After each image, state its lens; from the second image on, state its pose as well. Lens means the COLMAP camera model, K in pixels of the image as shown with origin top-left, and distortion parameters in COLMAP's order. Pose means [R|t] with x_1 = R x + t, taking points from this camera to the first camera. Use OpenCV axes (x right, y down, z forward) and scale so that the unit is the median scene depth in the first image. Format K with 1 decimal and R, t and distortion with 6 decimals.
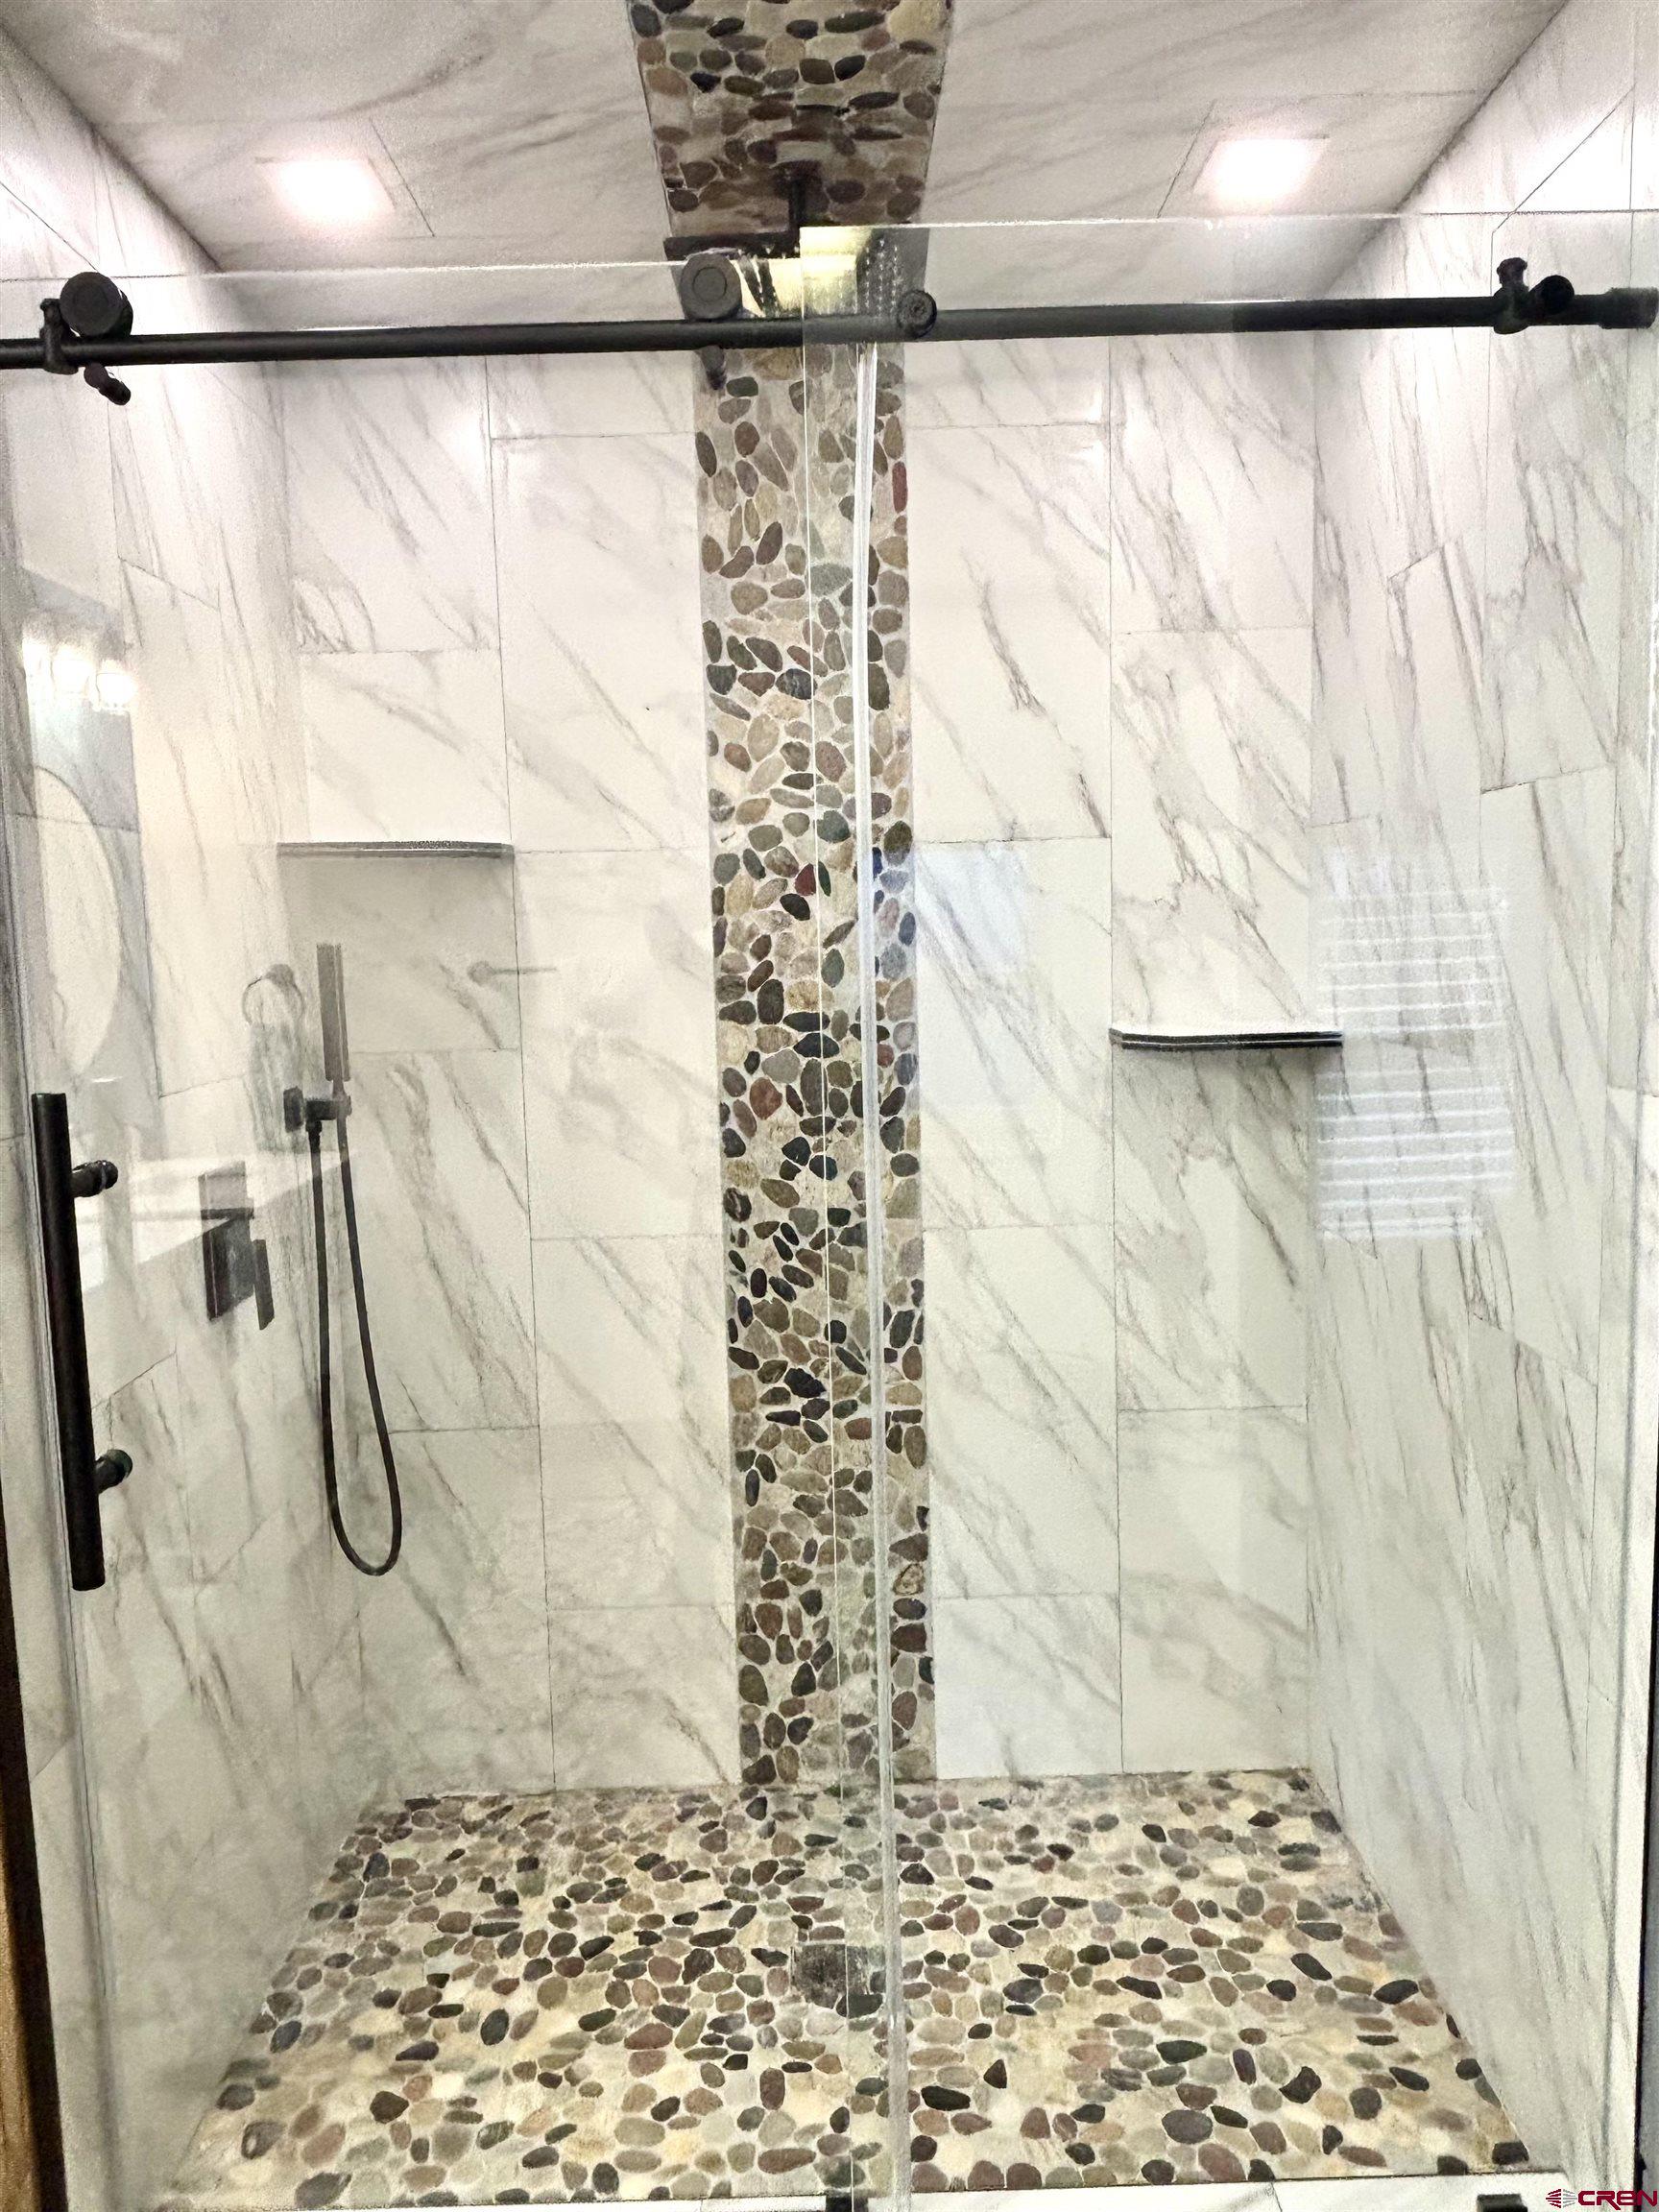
lens RADIAL K [[1533.5, 0, 818.3], [0, 1533.5, 1096.6], [0, 0, 1]] dist [0.070366, -0.106857]
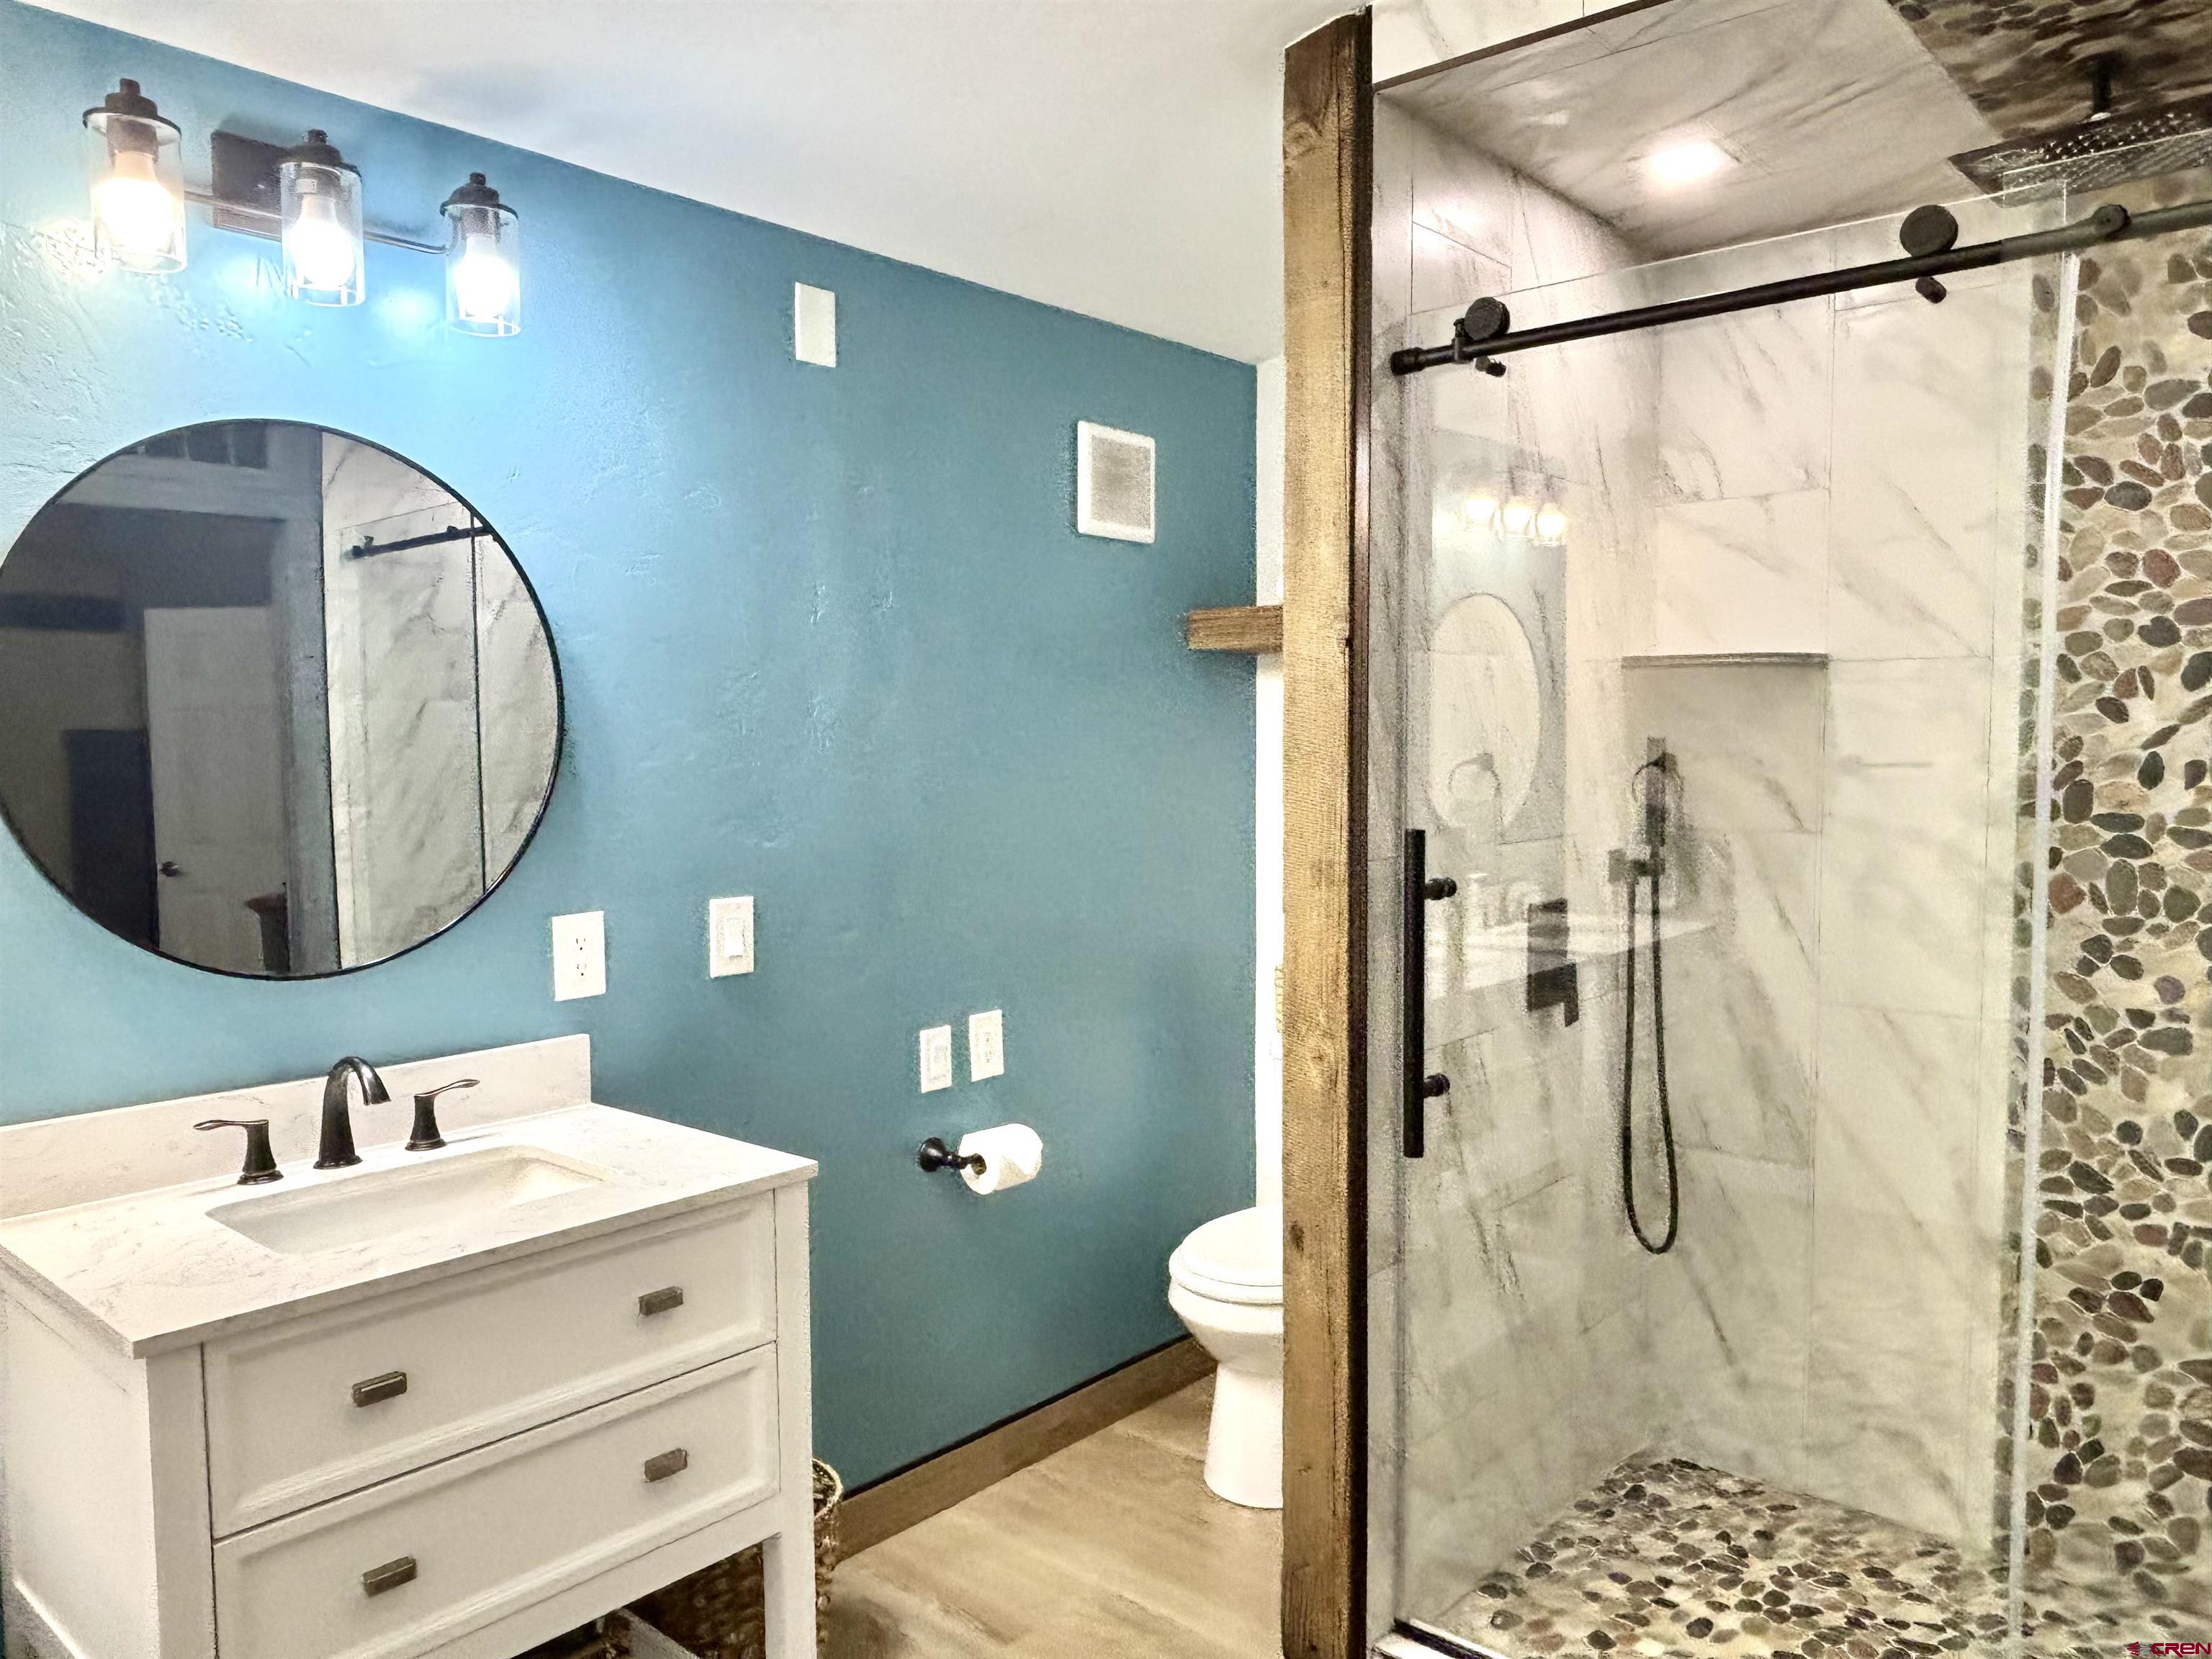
lens RADIAL K [[1575.9, 0, 1106.0], [0, 1575.9, 829.5], [0, 0, 1]] dist [0.048656, -0.001096]
pose [[0.743784, 0.063254, -0.665420, 0.204577], [-0.089865, 0.995937, -0.005775, 0.022848], [0.662351, 0.064093, 0.746447, -0.241963]]
